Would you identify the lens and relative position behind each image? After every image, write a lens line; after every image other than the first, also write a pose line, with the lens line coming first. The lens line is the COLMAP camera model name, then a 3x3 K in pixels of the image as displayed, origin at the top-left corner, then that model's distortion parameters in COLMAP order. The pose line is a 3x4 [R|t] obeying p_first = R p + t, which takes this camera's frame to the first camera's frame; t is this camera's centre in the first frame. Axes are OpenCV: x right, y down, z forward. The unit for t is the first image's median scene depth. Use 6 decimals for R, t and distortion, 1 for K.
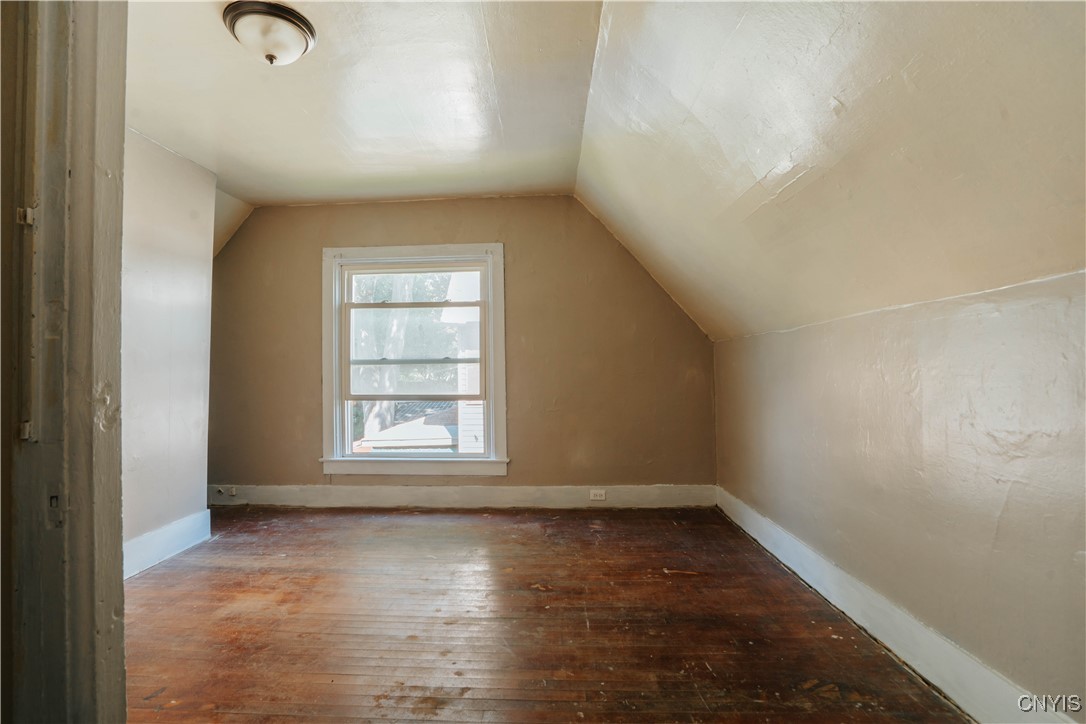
lens RADIAL K [[525.5, 0, 543.0], [0, 525.5, 362.0], [0, 0, 1]] dist [-0.072976, 0.034143]
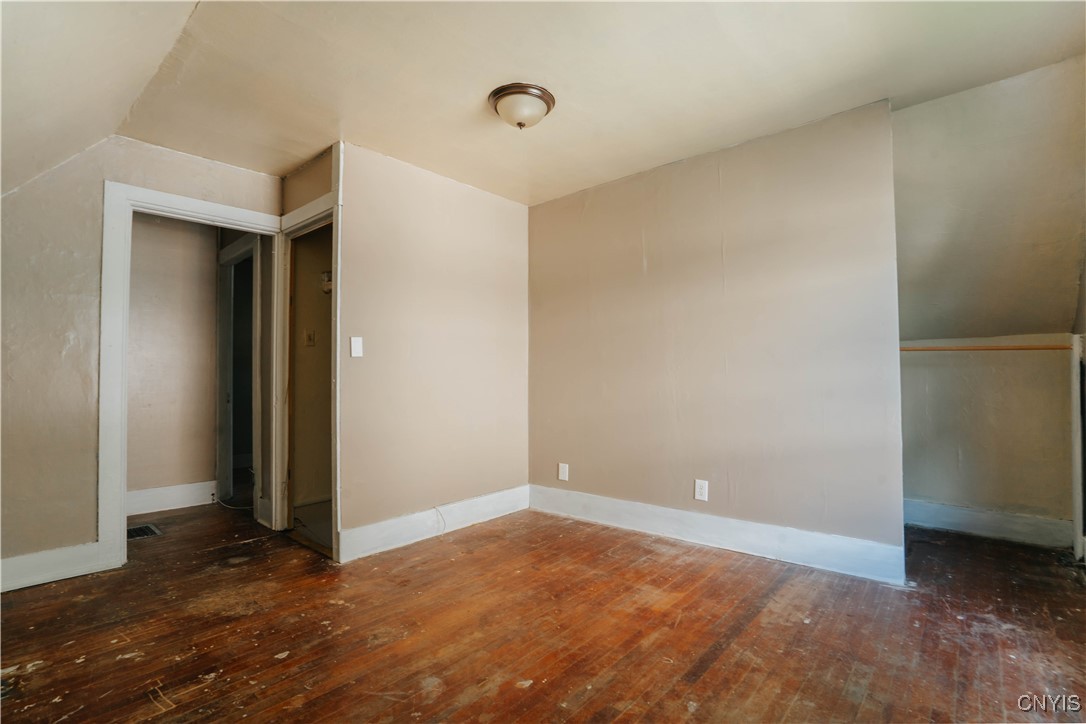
lens RADIAL K [[508.1, 0, 536.1], [0, 508.1, 365.7], [0, 0, 1]] dist [-0.064815, 0.027912]
pose [[-0.632607, 0.014477, -0.774337, 0.213566], [0.033121, 0.999416, -0.008373, 0.008165], [0.773764, -0.030943, -0.632718, 0.920997]]
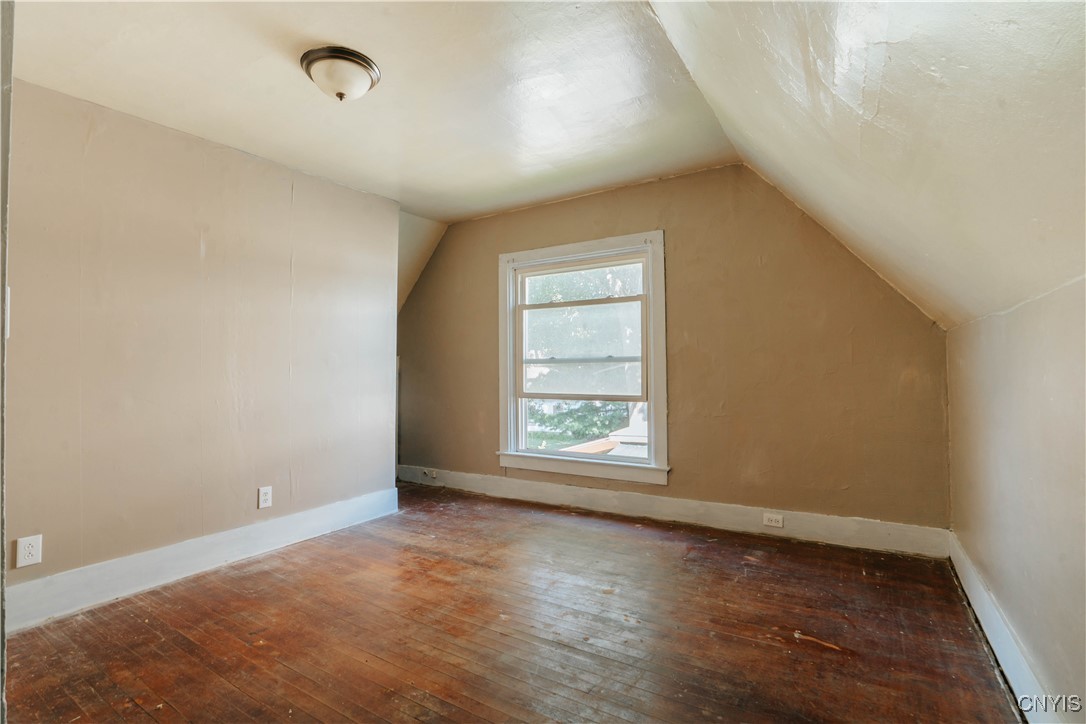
lens RADIAL K [[525.5, 0, 543.0], [0, 525.5, 362.0], [0, 0, 1]] dist [-0.072976, 0.034143]
pose [[0.864212, -0.004731, -0.503105, 0.213964], [0.009018, 0.999941, 0.006088, -0.004984], [0.503046, -0.009799, 0.864204, 0.119656]]
